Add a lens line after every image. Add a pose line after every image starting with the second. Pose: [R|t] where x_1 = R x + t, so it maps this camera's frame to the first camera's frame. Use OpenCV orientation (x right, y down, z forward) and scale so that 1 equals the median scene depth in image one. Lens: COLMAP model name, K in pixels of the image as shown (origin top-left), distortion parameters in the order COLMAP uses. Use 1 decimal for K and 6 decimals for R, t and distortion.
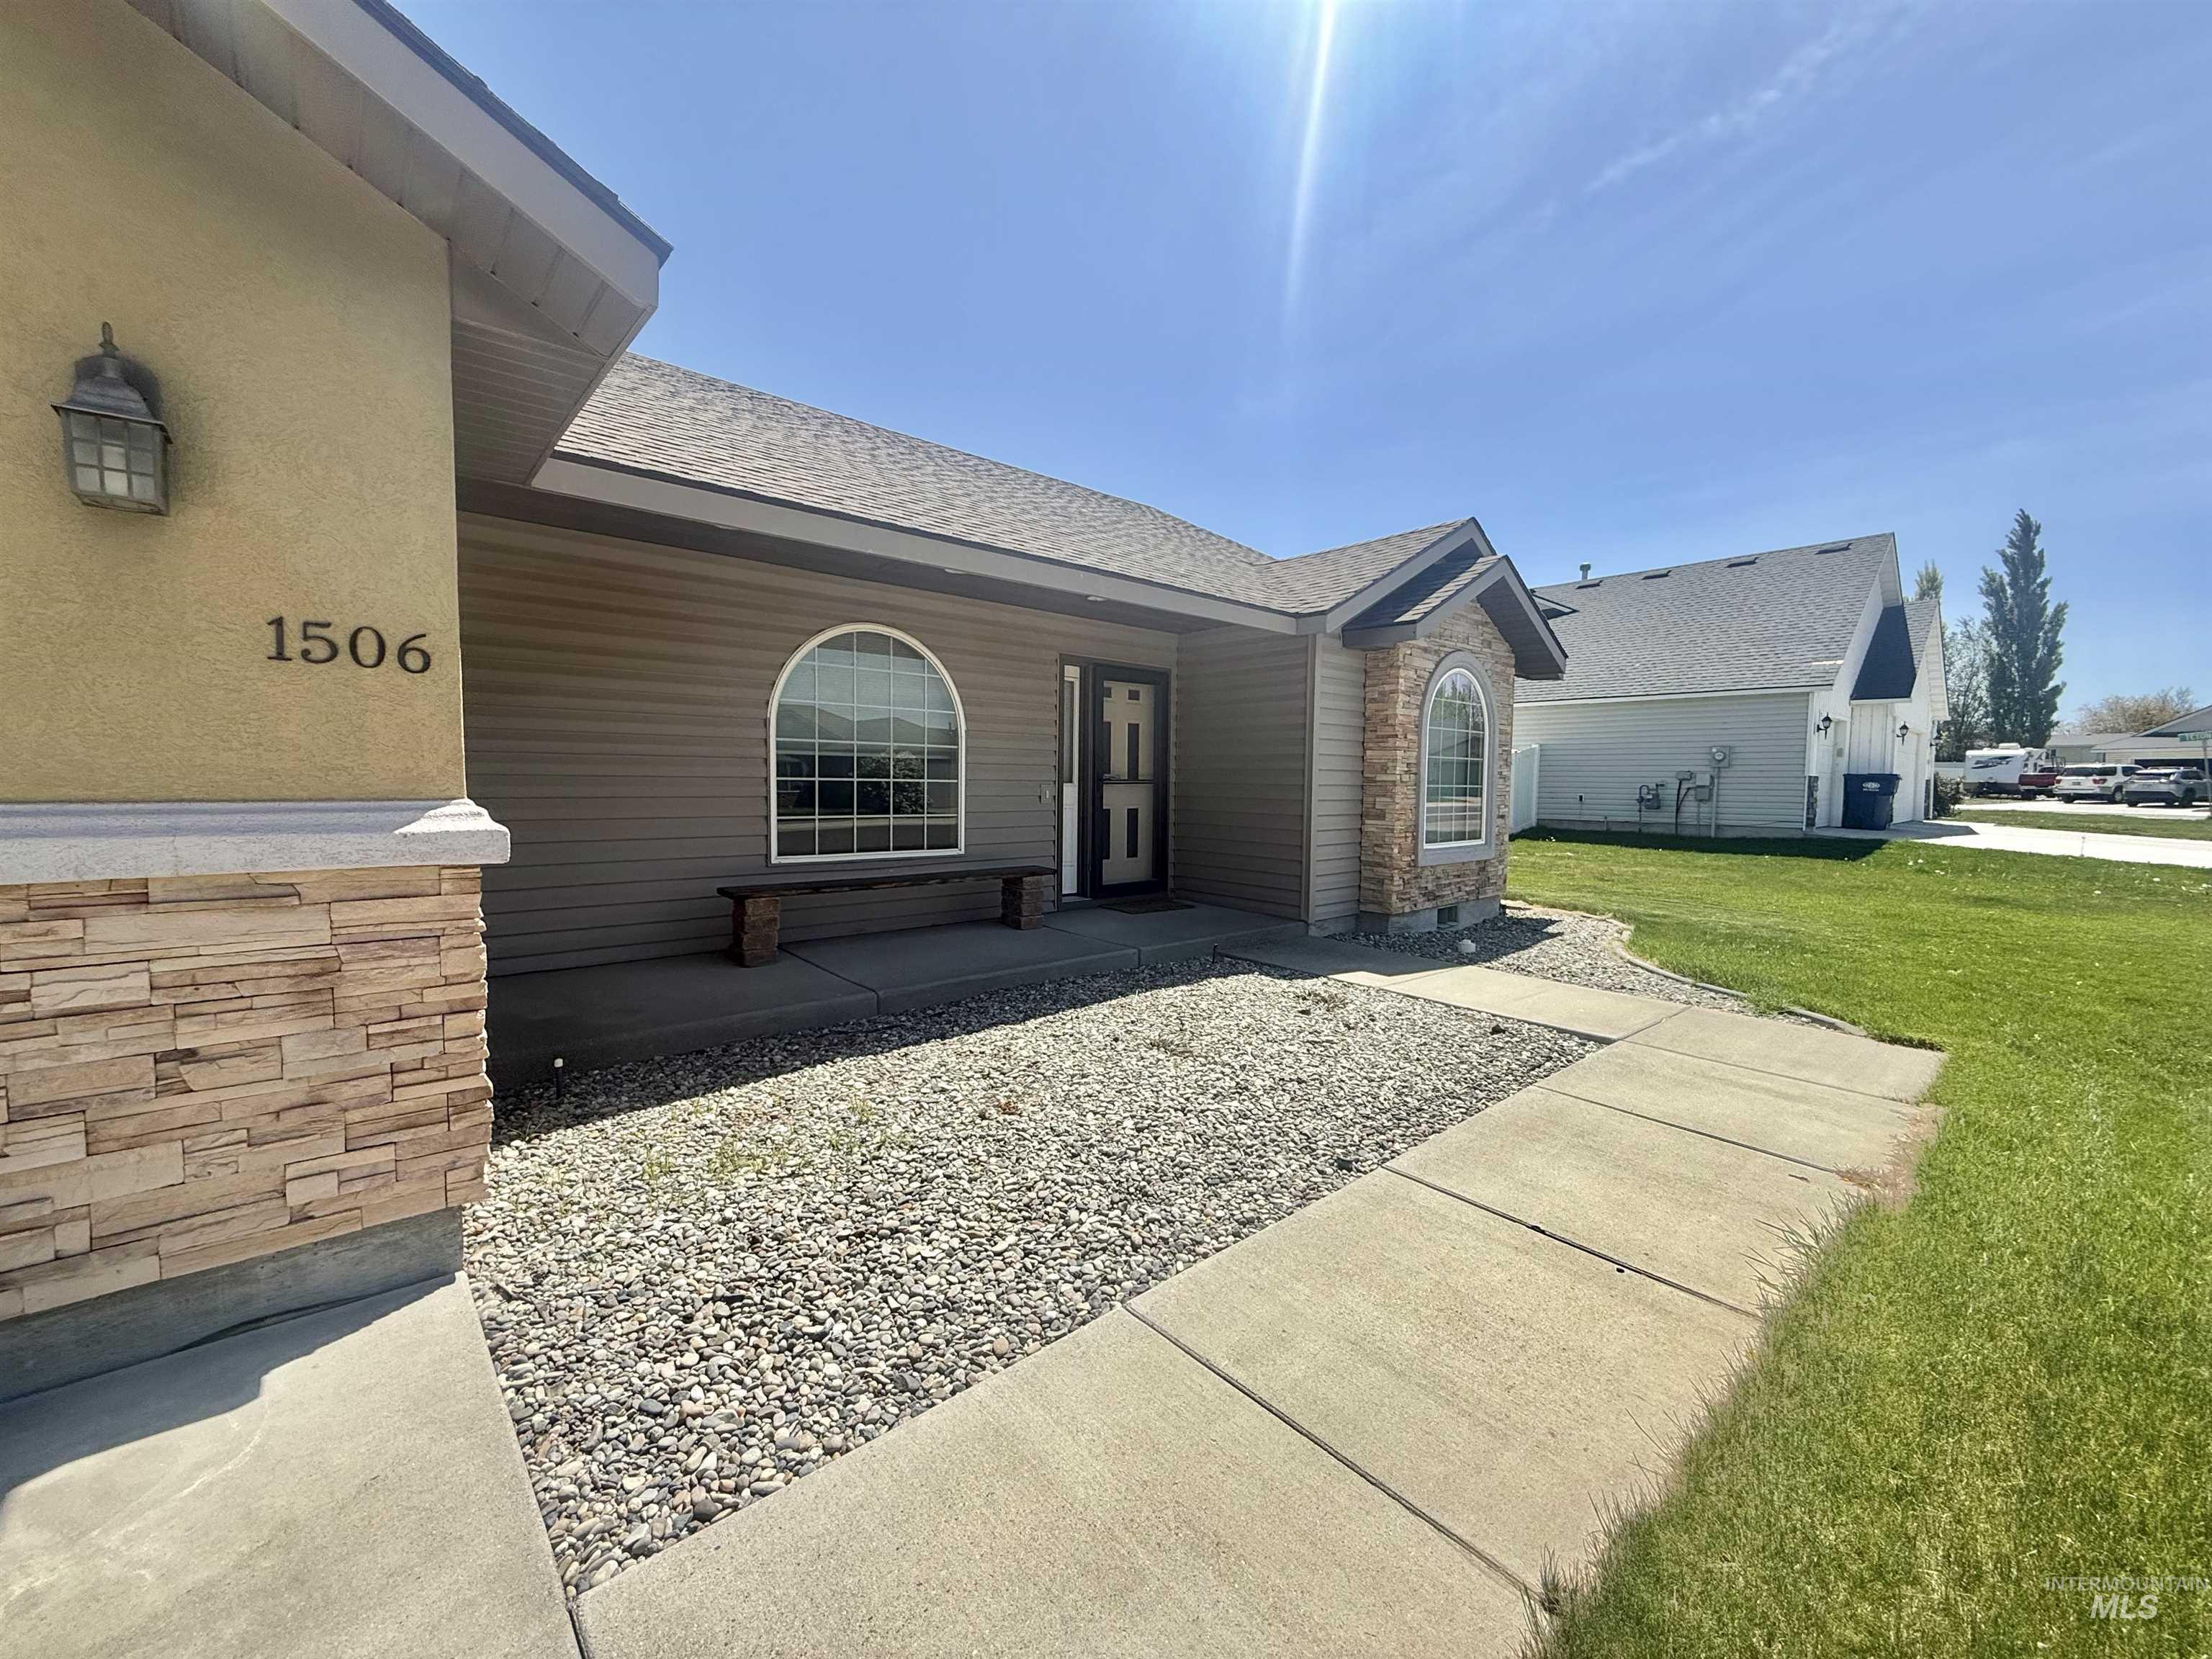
lens RADIAL K [[877.5, 0, 1101.5], [0, 877.5, 828.8], [0, 0, 1]] dist [-0.001813, 0.000380]
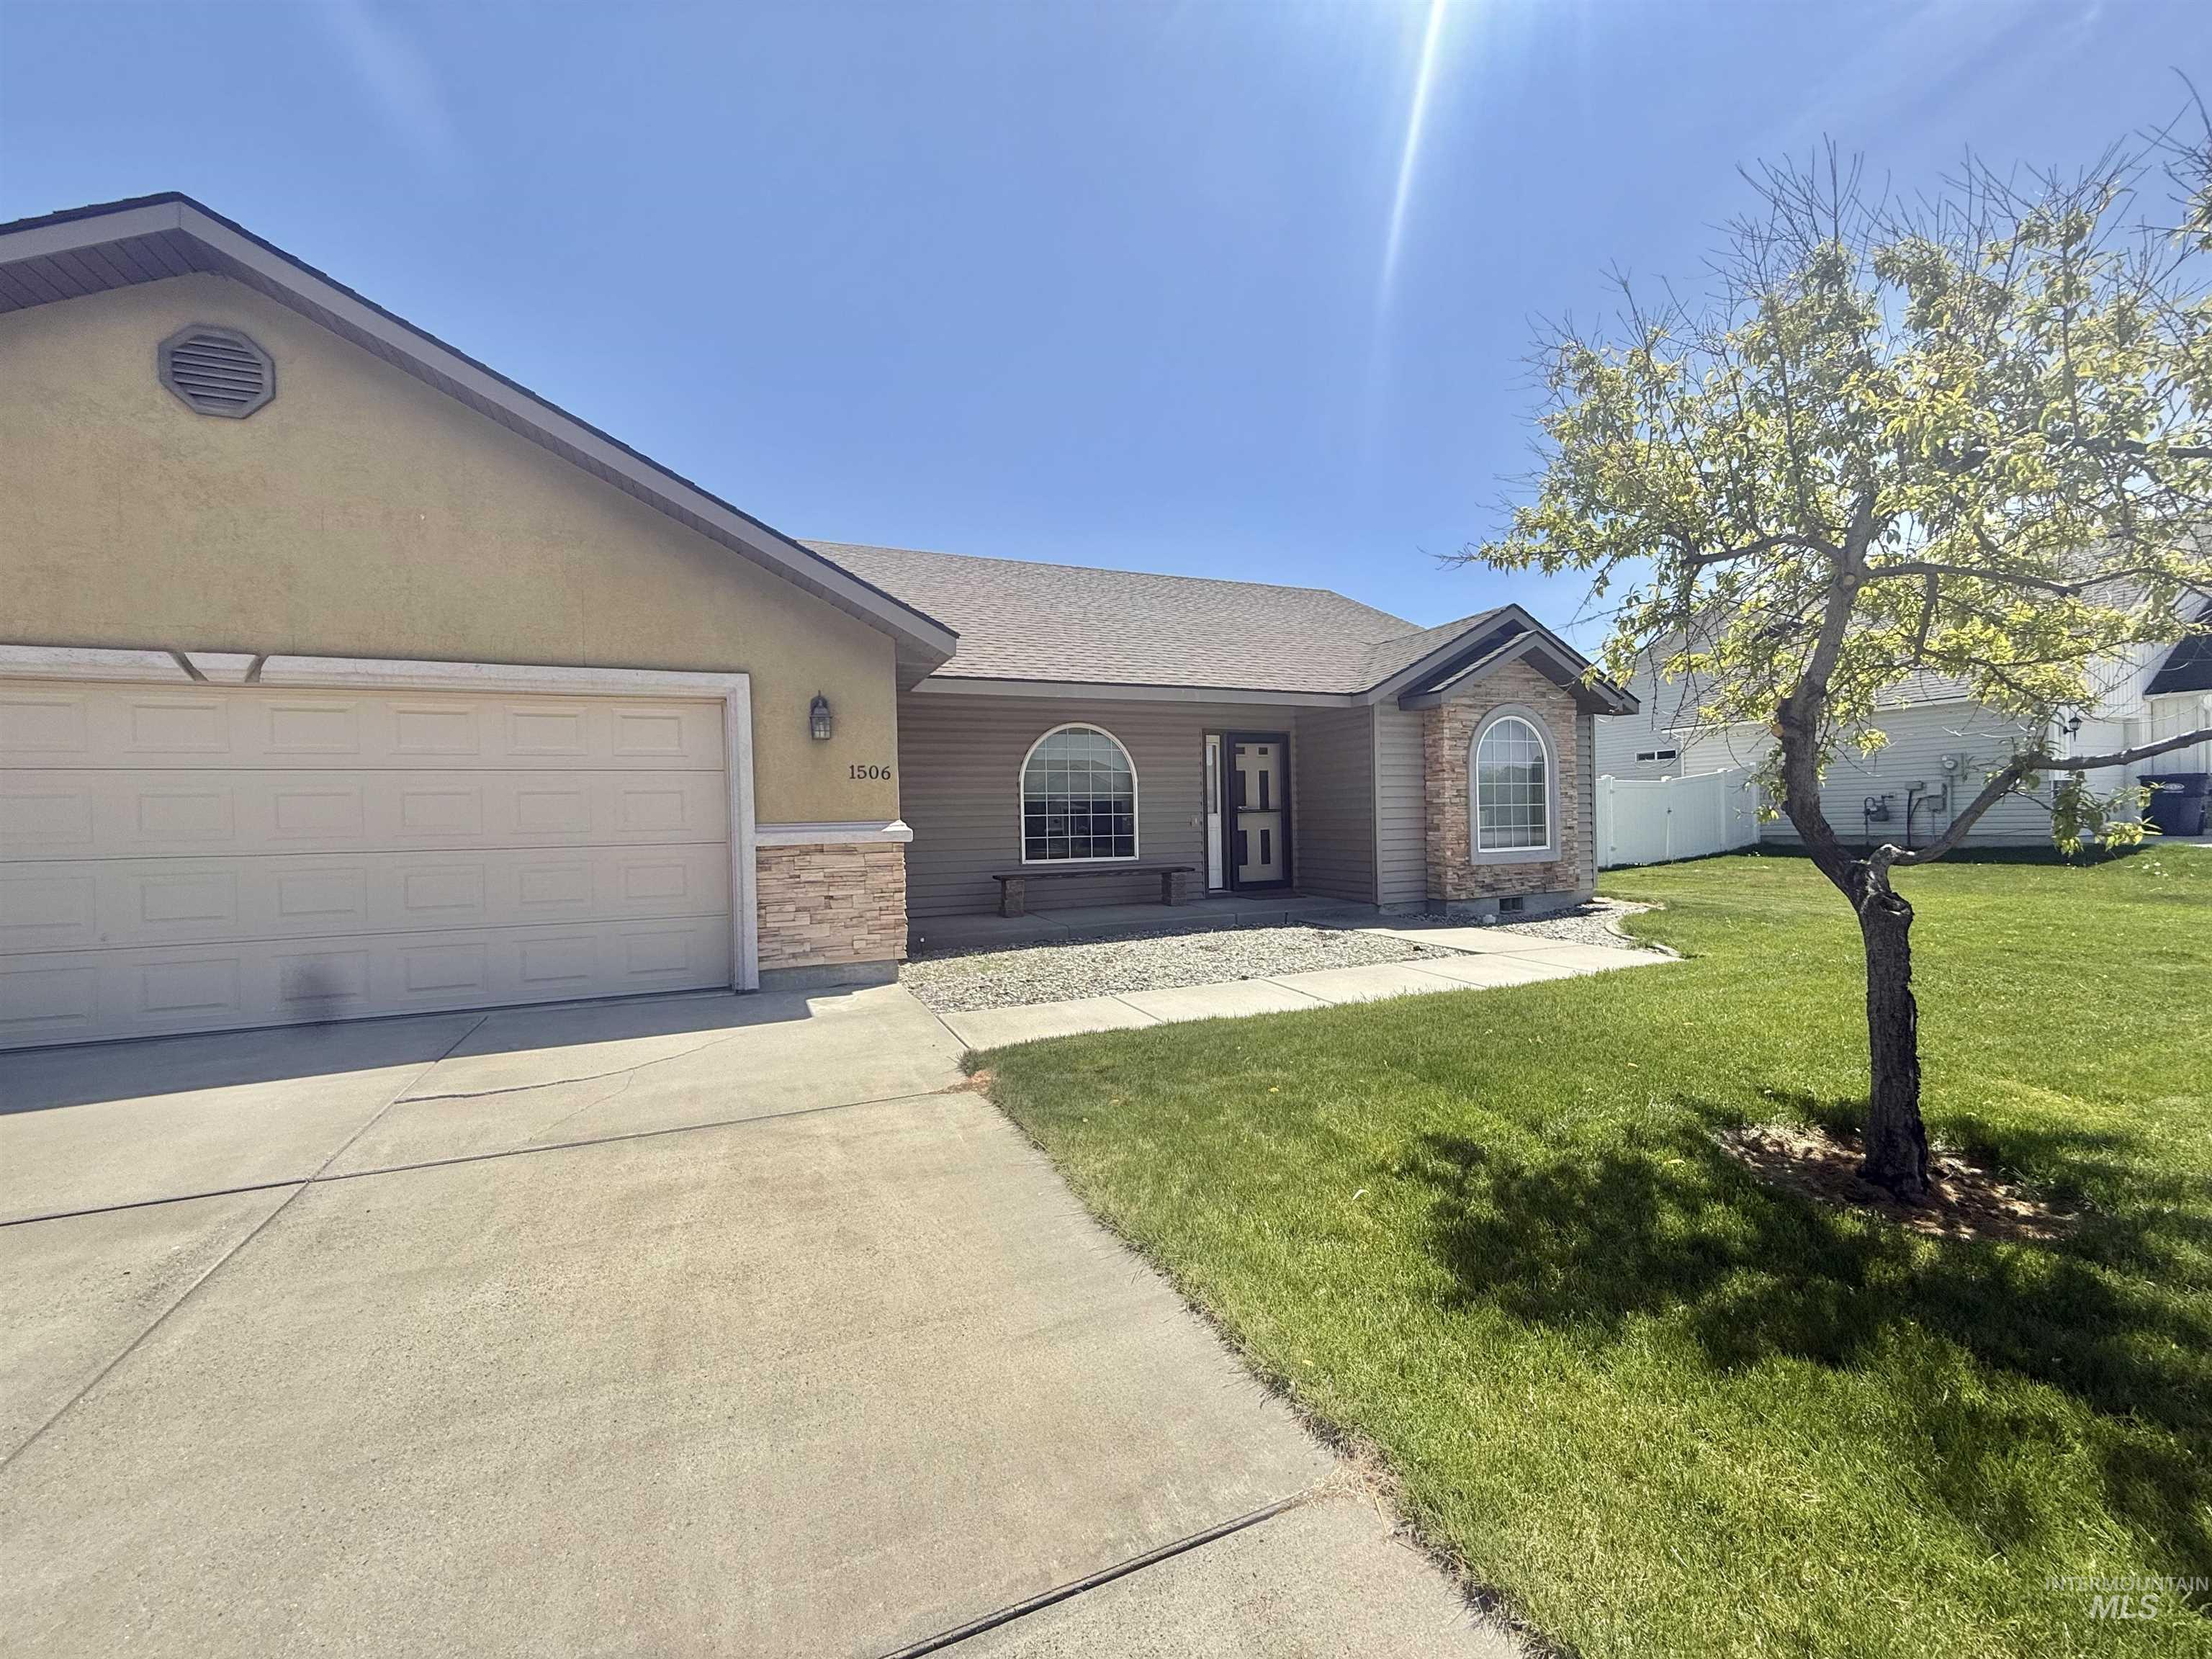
lens RADIAL K [[877.5, 0, 1106.4], [0, 877.5, 830.4], [0, 0, 1]] dist [-0.001813, 0.000380]
pose [[0.949086, -0.032386, -0.313348, 0.267615], [0.017872, 0.998635, -0.049082, 0.048529], [0.314510, 0.040983, 0.948369, -0.490819]]
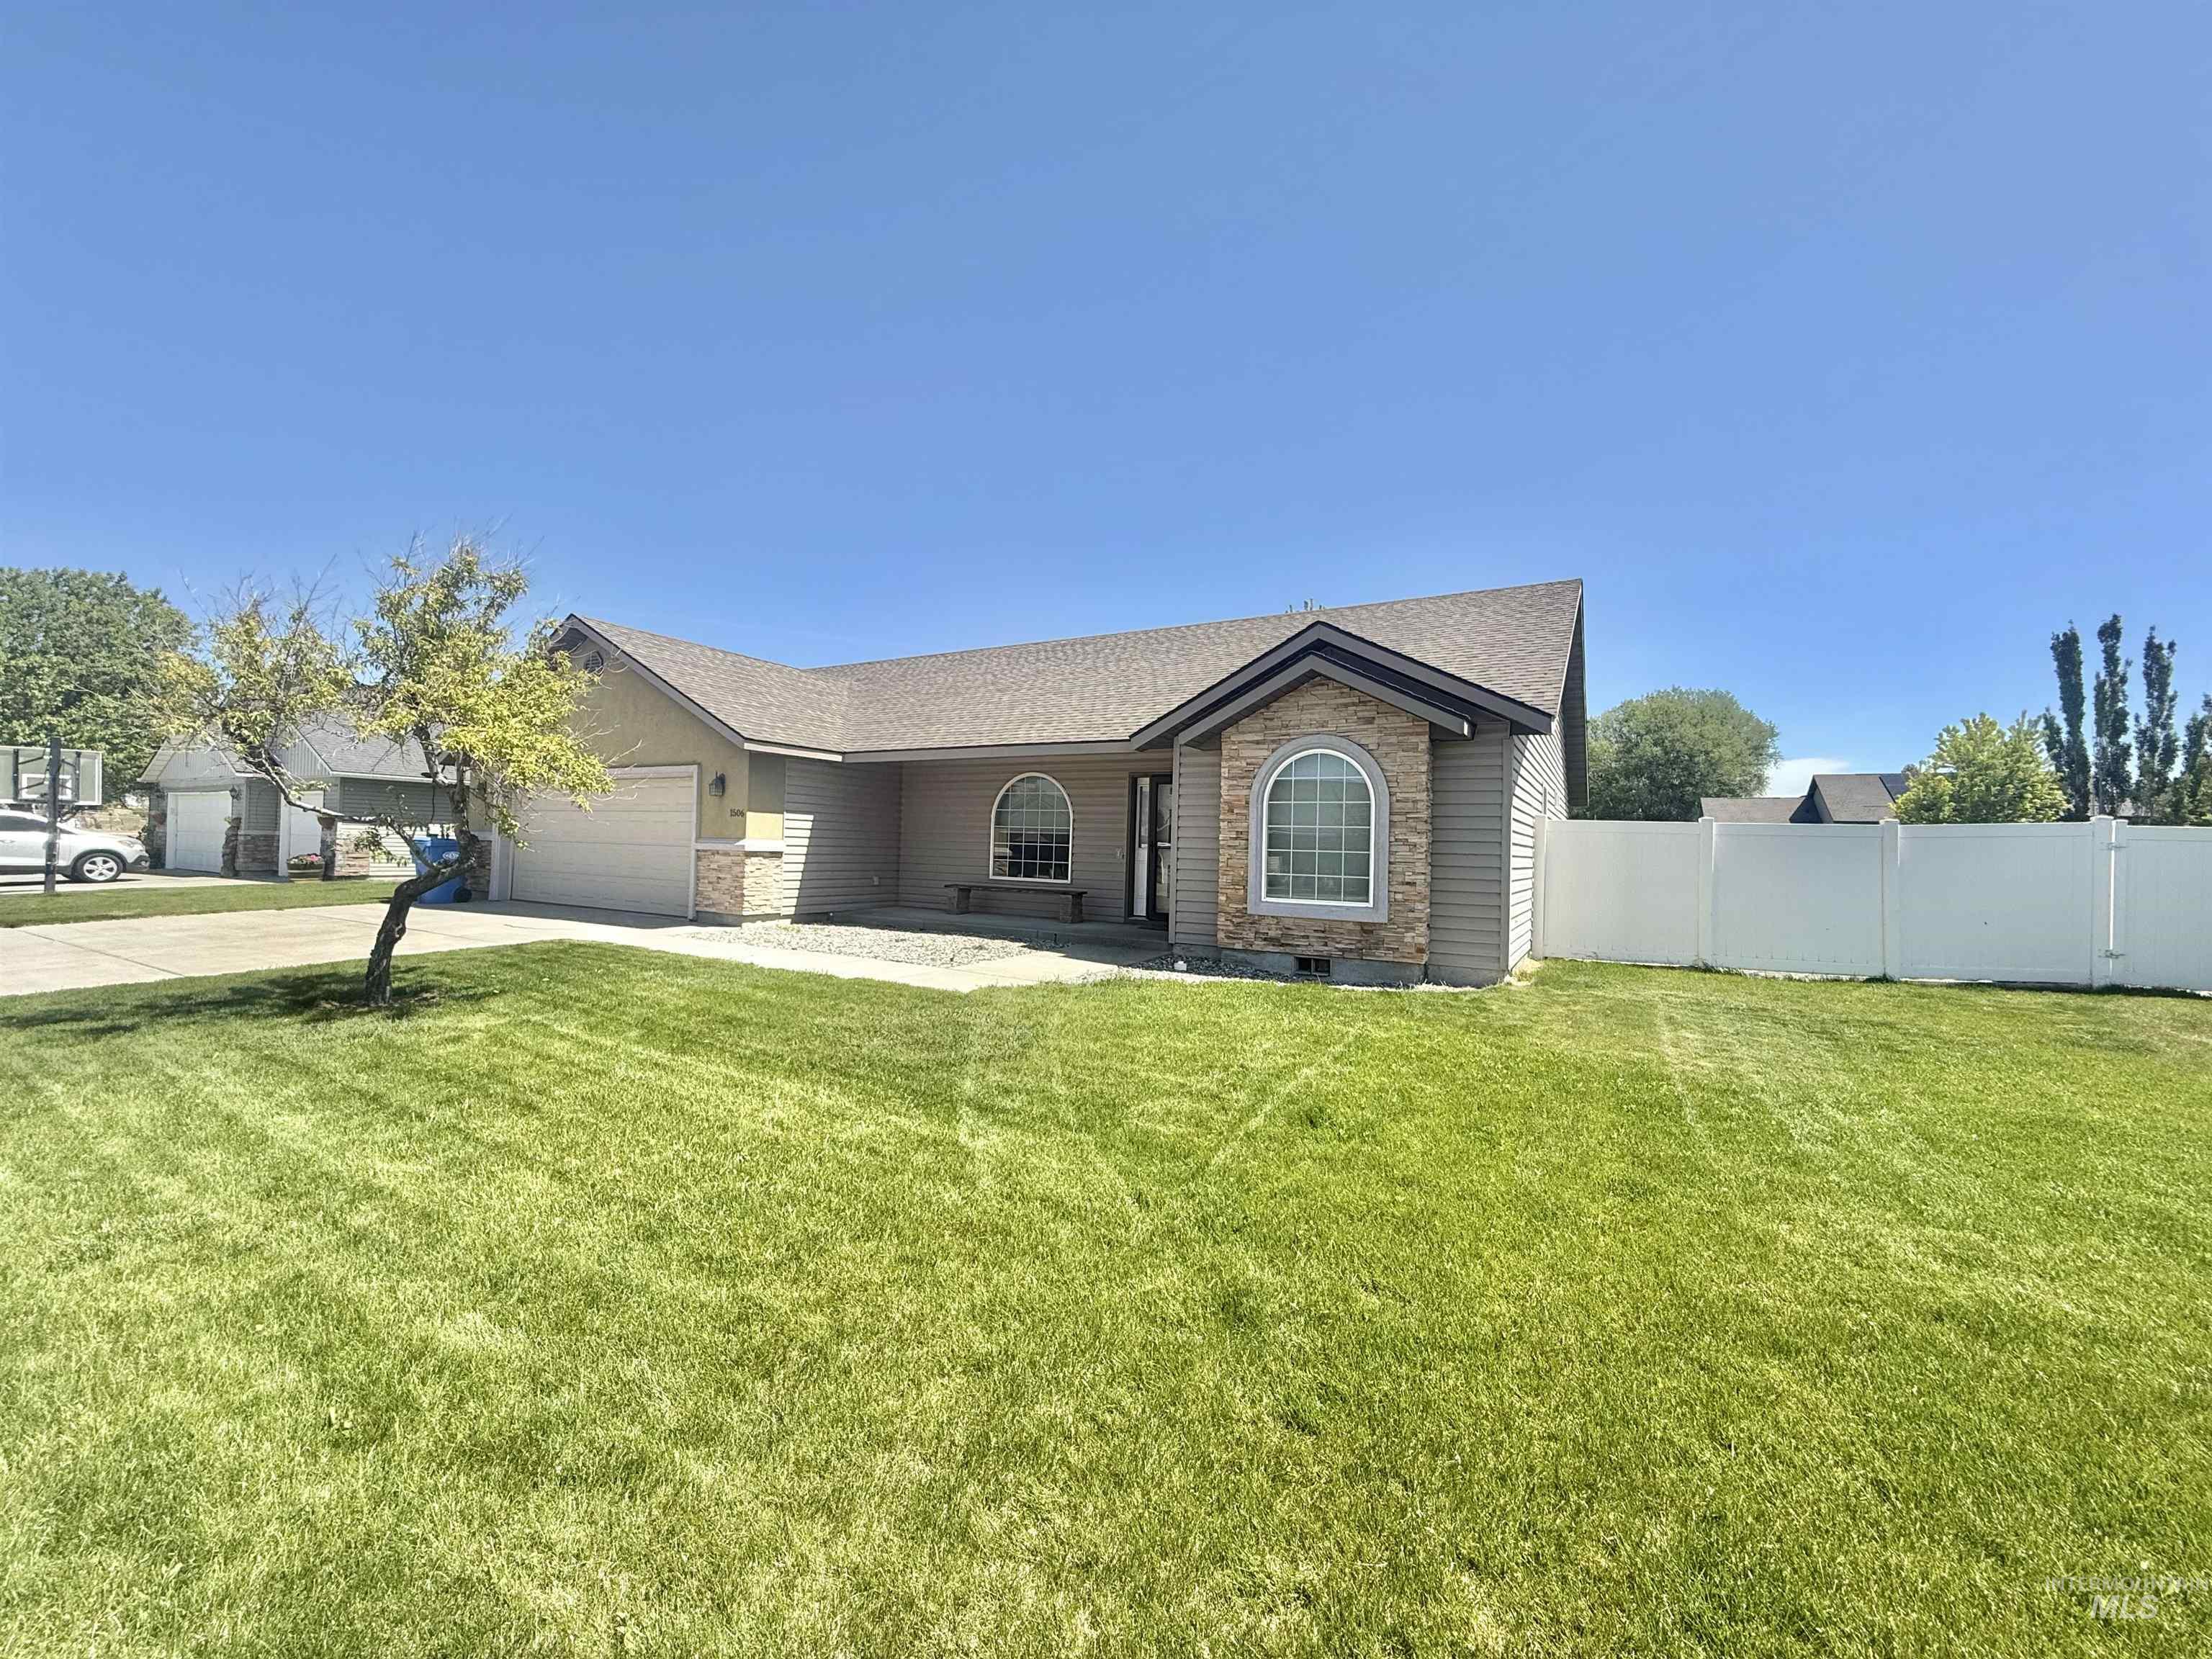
lens RADIAL K [[891.2, 0, 1105.4], [0, 891.2, 840.5], [0, 0, 1]] dist [-0.001868, -0.000241]
pose [[0.310633, -0.011111, -0.950465, 1.603235], [-0.077077, 0.996344, -0.036837, 0.001355], [0.947400, 0.084702, 0.308641, 0.431338]]
